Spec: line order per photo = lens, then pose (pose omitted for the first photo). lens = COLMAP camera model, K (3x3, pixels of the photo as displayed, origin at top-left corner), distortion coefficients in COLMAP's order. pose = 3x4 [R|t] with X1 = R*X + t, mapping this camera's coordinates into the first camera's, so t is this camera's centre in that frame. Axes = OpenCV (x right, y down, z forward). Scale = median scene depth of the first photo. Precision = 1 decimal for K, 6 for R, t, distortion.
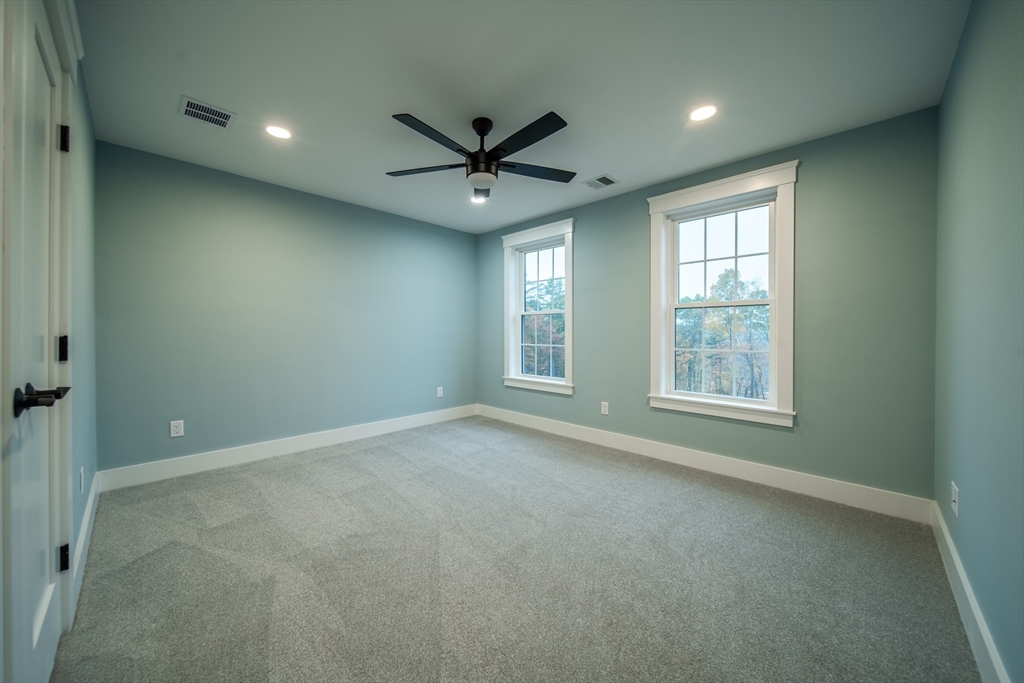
lens RADIAL K [[370.0, 0, 501.0], [0, 370.0, 331.2], [0, 0, 1]] dist [-0.001530, -0.000272]
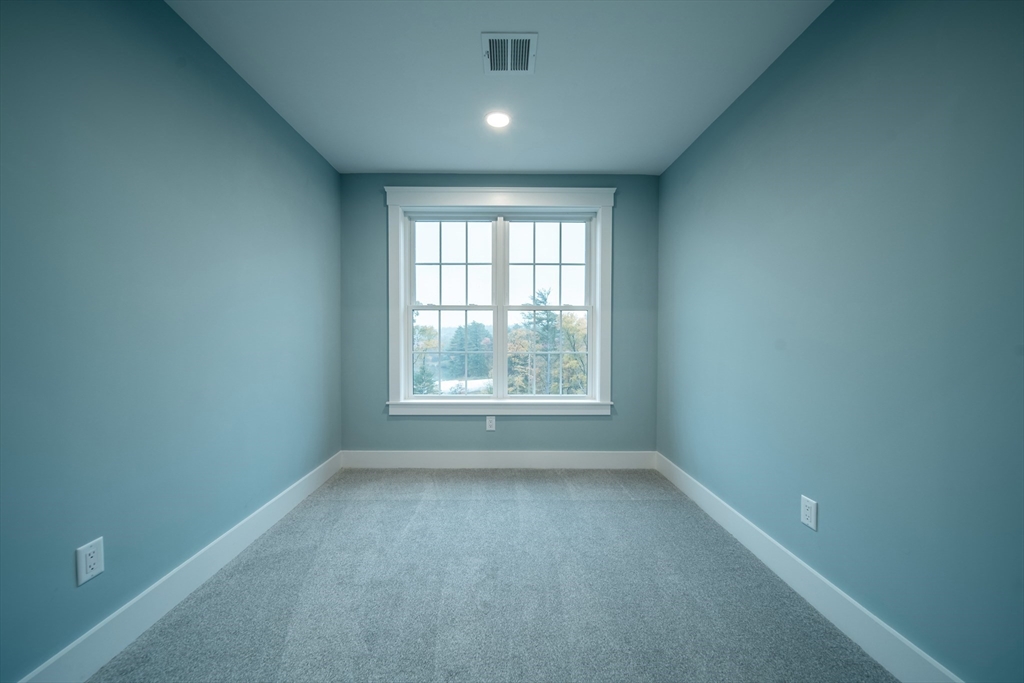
lens RADIAL K [[396.8, 0, 512.0], [0, 396.8, 341.5], [0, 0, 1]] dist [-0.002459, -0.000127]
pose [[0.704898, -0.012840, 0.709193, -0.307956], [-0.002086, 0.999794, 0.020174, -0.000212], [-0.709306, -0.015700, 0.704726, 0.311872]]
